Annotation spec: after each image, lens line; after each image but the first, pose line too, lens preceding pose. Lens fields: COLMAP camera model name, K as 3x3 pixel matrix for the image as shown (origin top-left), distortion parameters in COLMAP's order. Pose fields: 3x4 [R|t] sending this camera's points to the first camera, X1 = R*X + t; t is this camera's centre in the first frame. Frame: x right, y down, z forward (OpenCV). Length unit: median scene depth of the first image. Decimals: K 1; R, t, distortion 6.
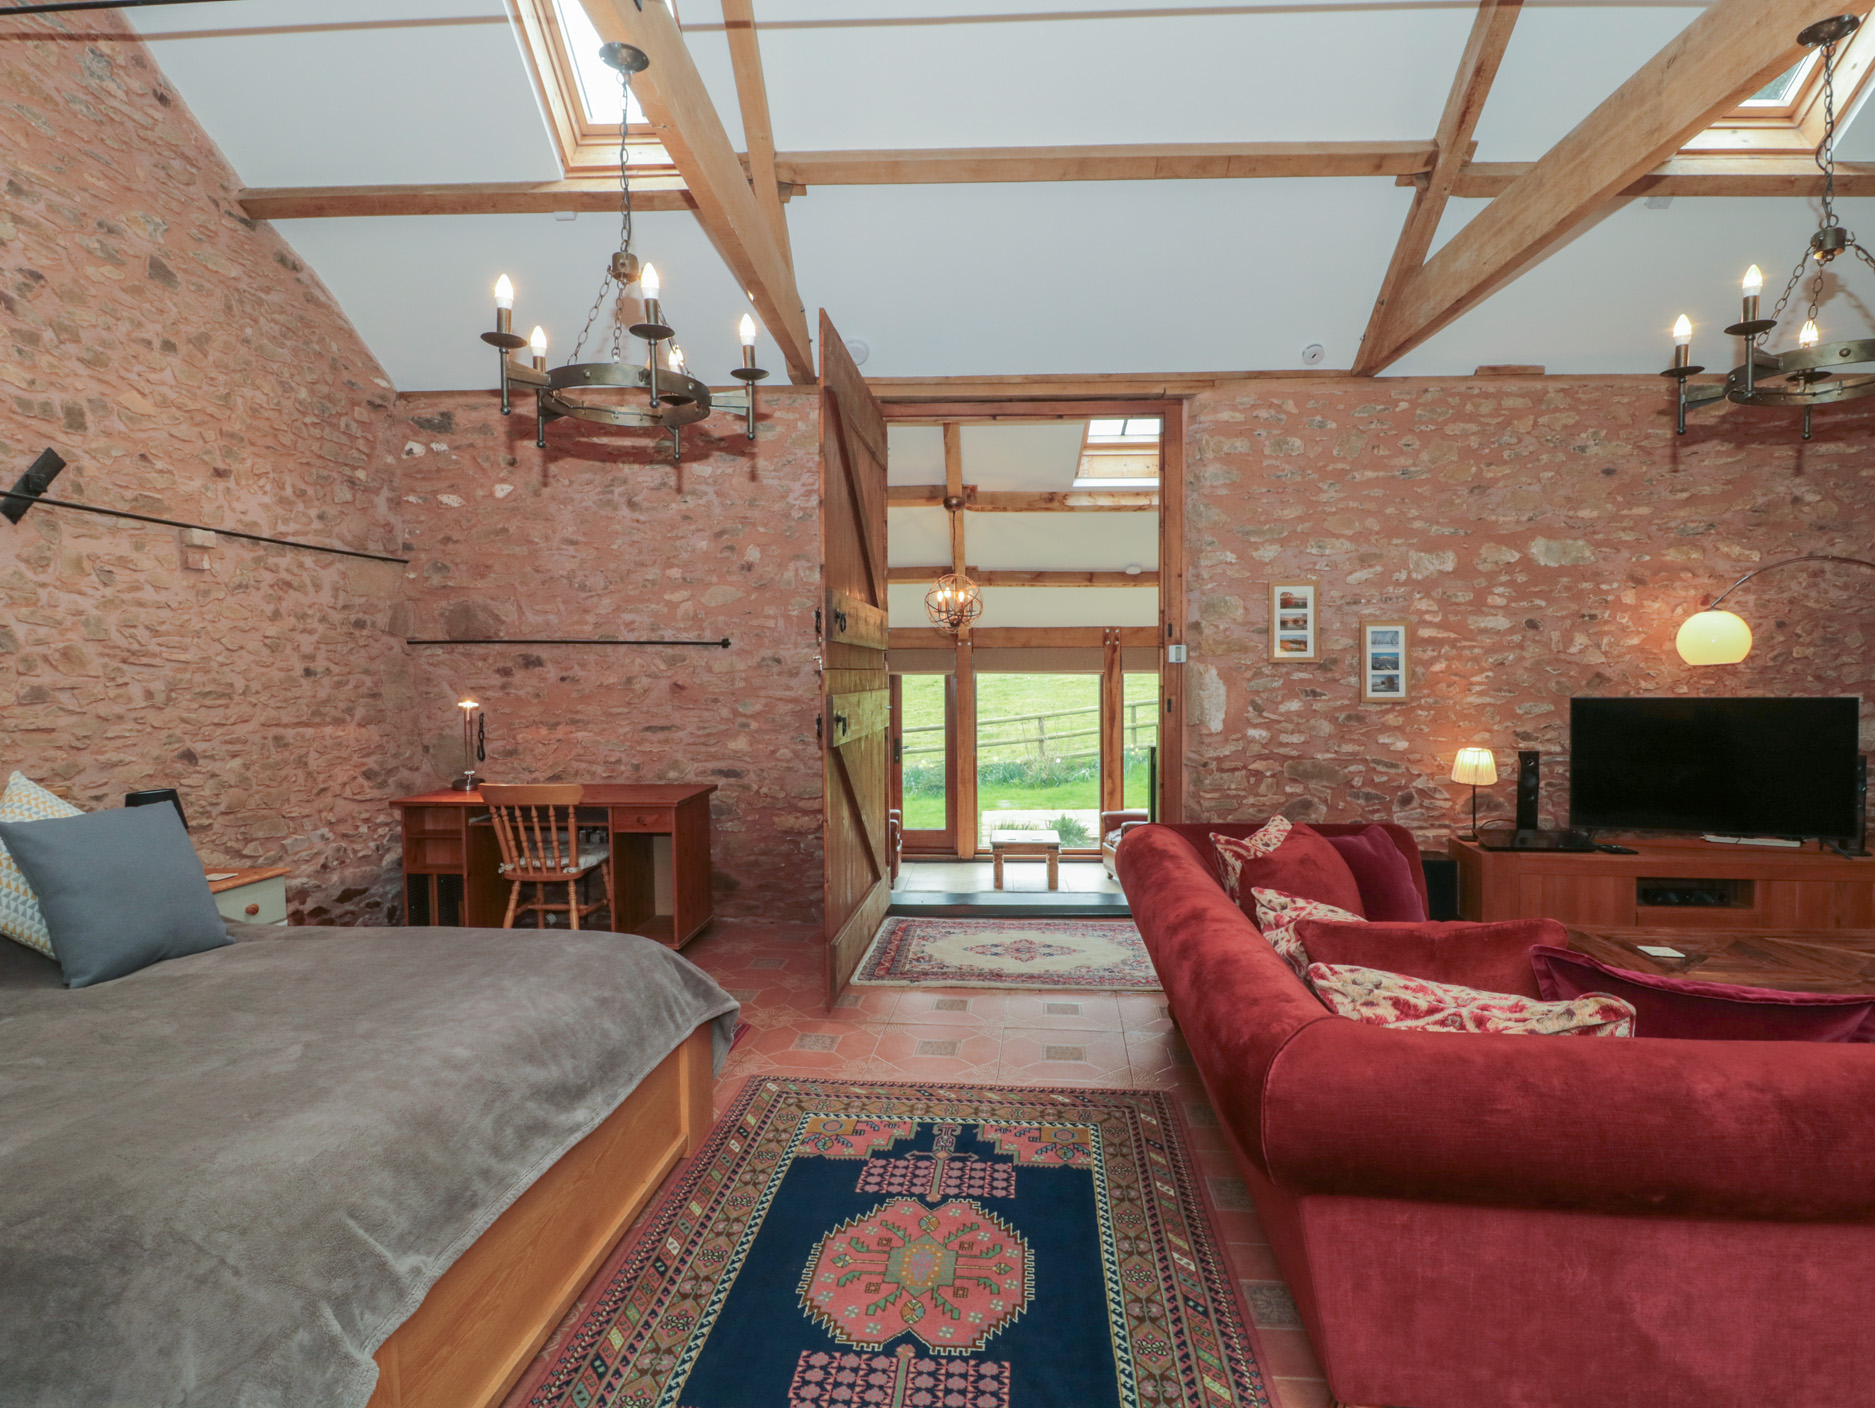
lens RADIAL K [[991.4, 0, 940.0], [0, 991.4, 698.0], [0, 0, 1]] dist [0.001226, -0.013484]
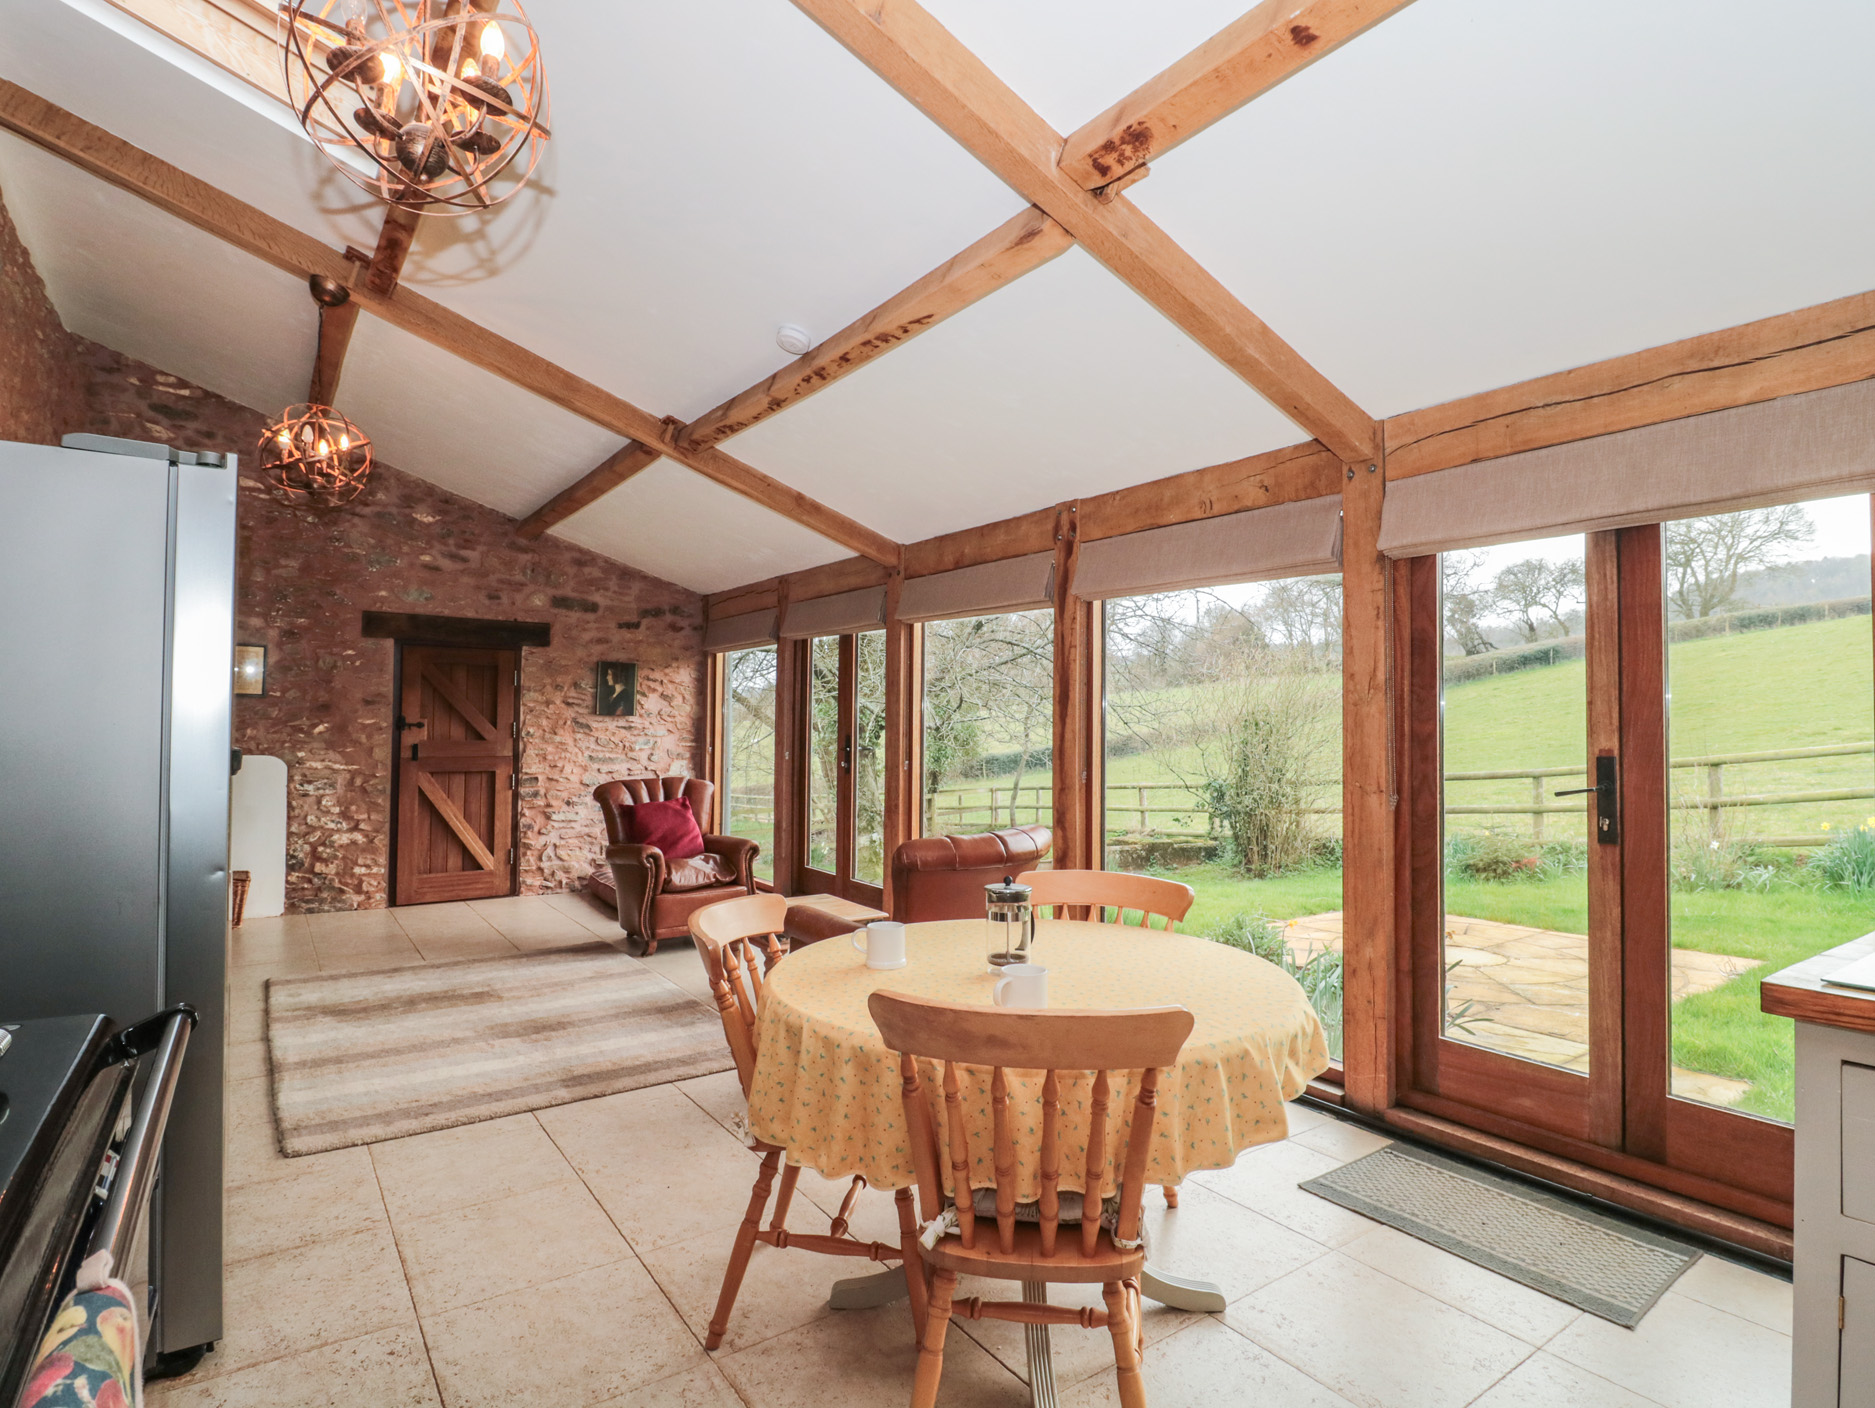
lens RADIAL K [[967.5, 0, 932.6], [0, 967.5, 697.9], [0, 0, 1]] dist [0.004645, -0.016077]
pose [[0.609225, -0.012690, -0.792896, 0.885945], [-0.031918, 0.998669, -0.040507, 0.074264], [0.792355, 0.049986, 0.608009, 1.207144]]
